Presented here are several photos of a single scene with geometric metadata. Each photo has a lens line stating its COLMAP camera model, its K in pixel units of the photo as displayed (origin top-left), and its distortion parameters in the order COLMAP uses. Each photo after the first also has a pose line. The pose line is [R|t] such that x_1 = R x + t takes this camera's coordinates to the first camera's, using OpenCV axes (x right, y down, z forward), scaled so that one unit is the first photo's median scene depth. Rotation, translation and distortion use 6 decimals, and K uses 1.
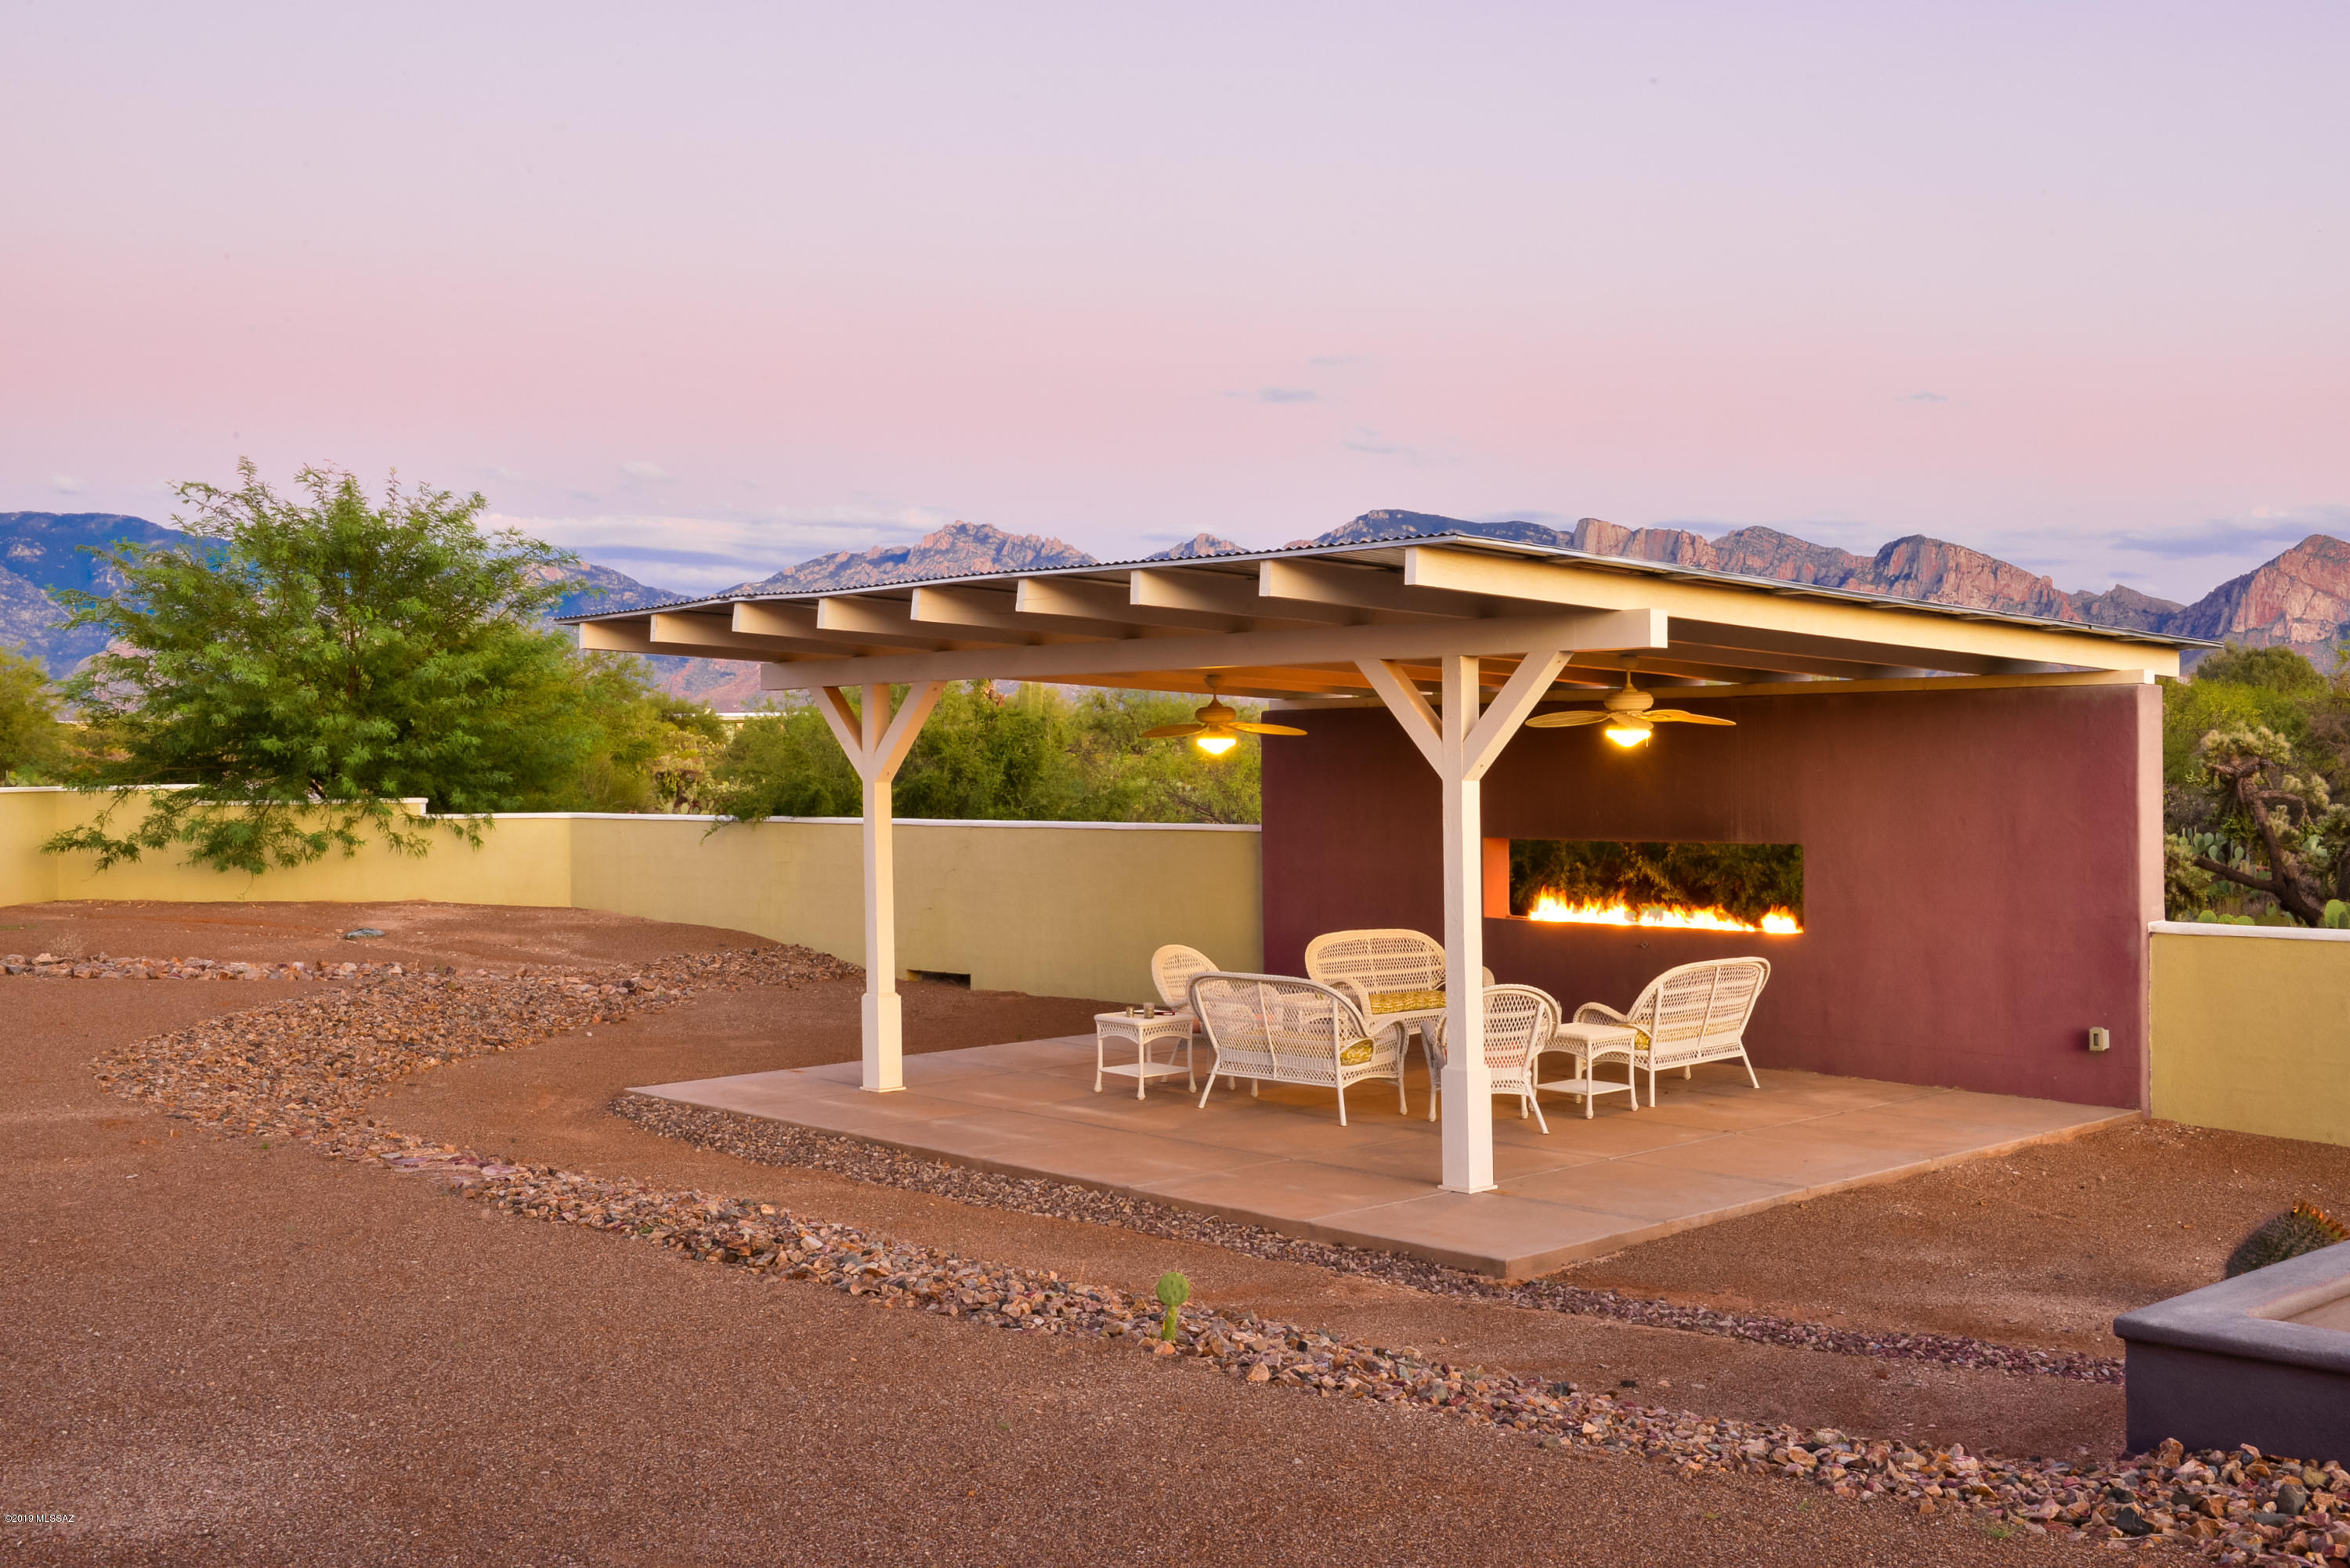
lens RADIAL K [[2100.8, 0, 1175.0], [0, 2100.8, 784.0], [0, 0, 1]] dist [0.008198, 0.005107]
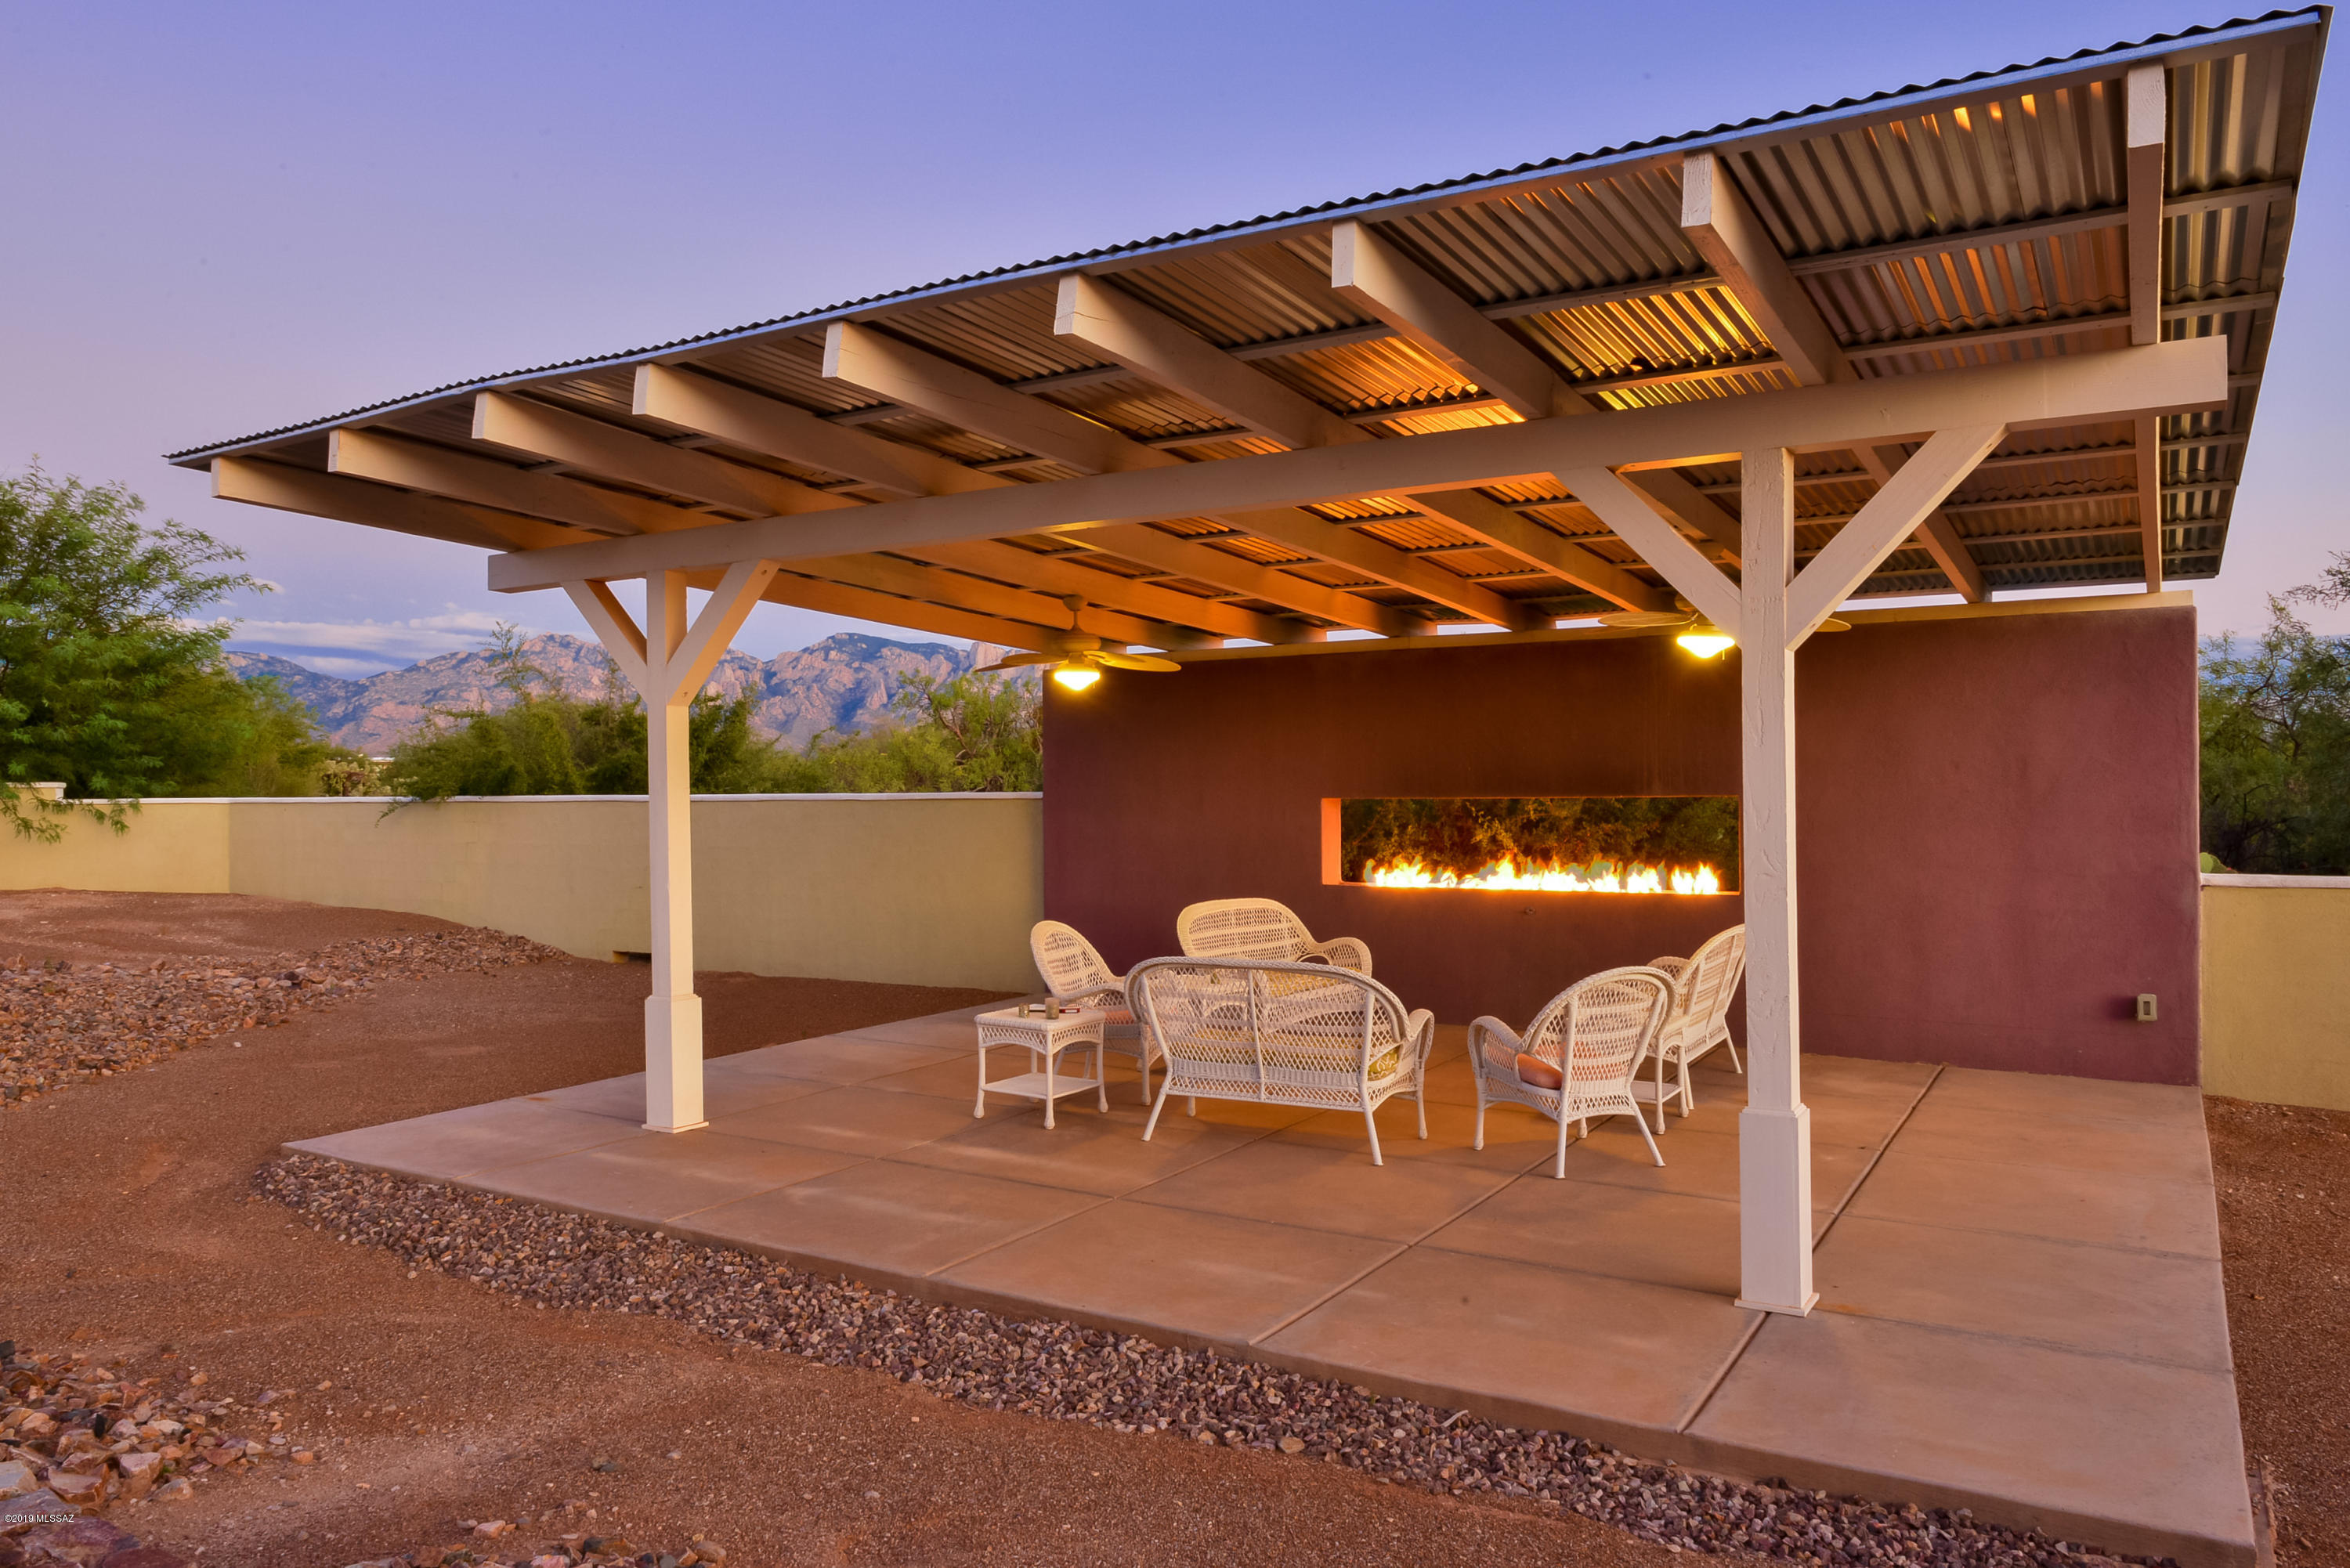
lens RADIAL K [[1545.6, 0, 1175.0], [0, 1545.6, 784.0], [0, 0, 1]] dist [-0.005733, -0.003126]
pose [[0.965438, 0.003292, 0.260612, -0.069947], [-0.001097, 0.999963, -0.008569, 0.019226], [-0.260630, 0.007987, 0.965406, 0.273472]]
